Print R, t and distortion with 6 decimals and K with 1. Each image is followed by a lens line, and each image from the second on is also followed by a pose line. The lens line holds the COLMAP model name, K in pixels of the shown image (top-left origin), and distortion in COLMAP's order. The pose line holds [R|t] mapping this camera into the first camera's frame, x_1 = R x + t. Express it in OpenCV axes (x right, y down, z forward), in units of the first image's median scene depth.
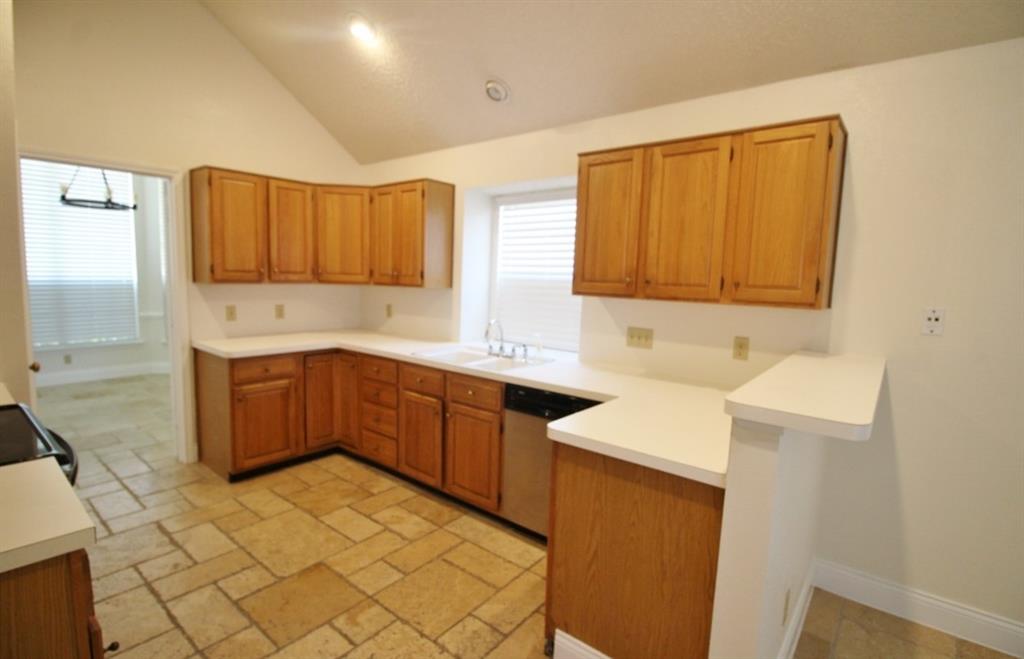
lens RADIAL K [[490.7, 0, 512.9], [0, 490.7, 327.6], [0, 0, 1]] dist [-0.012009, -0.000527]
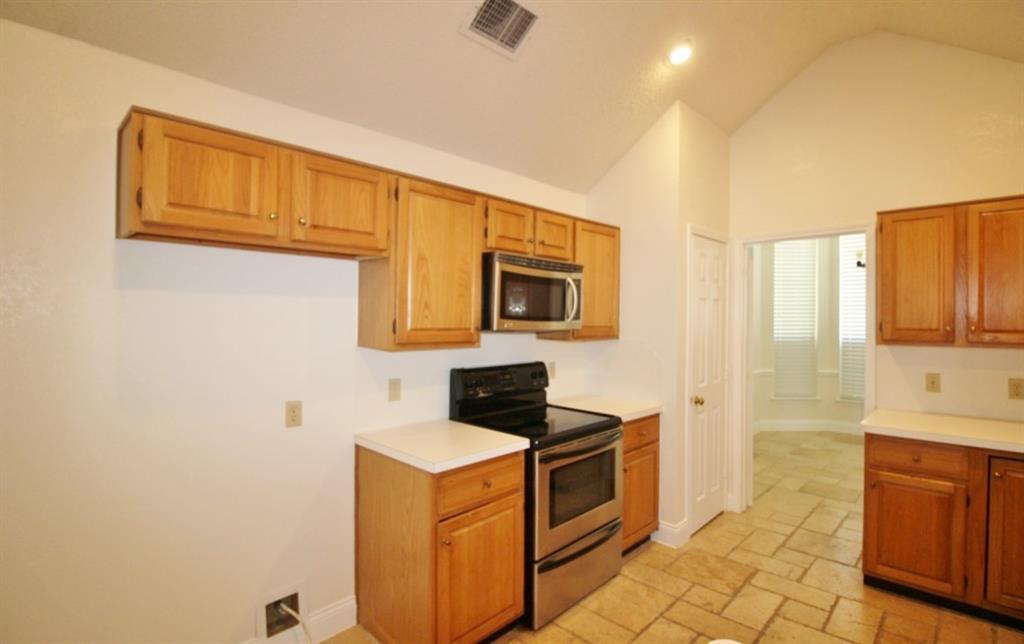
lens RADIAL K [[490.6, 0, 491.3], [0, 490.6, 318.8], [0, 0, 1]] dist [-0.026348, -0.000266]
pose [[-0.098592, -0.024223, -0.994833, 0.358604], [-0.116278, 0.993136, -0.012658, -0.051971], [0.988311, 0.114429, -0.100732, 0.482783]]
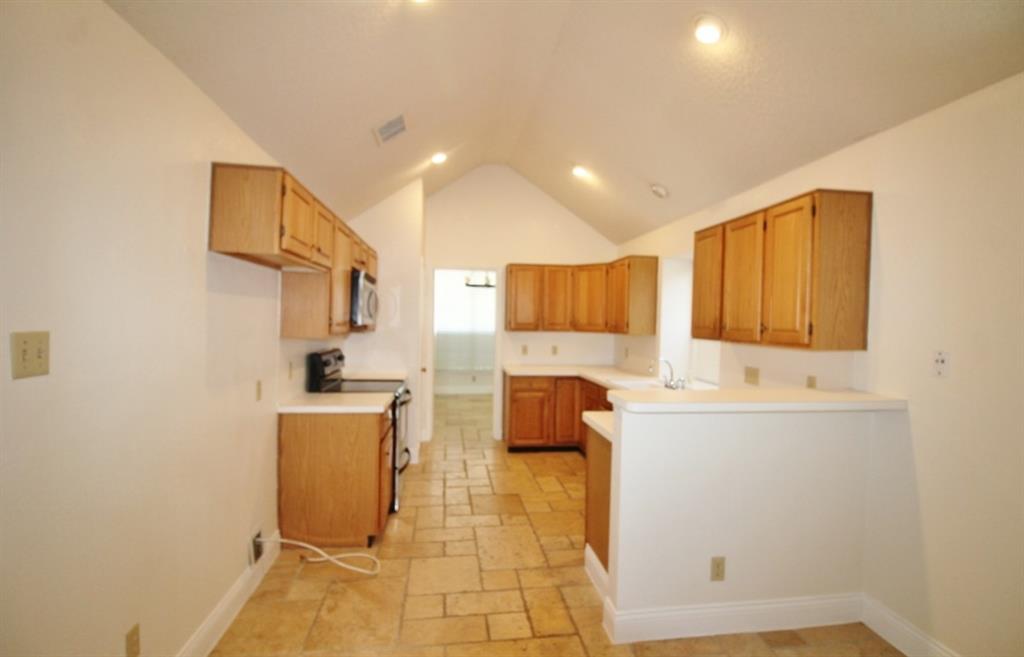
lens RADIAL K [[490.7, 0, 513.7], [0, 490.7, 327.0], [0, 0, 1]] dist [-0.012009, -0.000527]
pose [[0.724060, -0.008312, -0.689687, 0.677981], [-0.067043, 0.994344, -0.082368, 0.040706], [0.686471, 0.105878, 0.719408, -0.257099]]
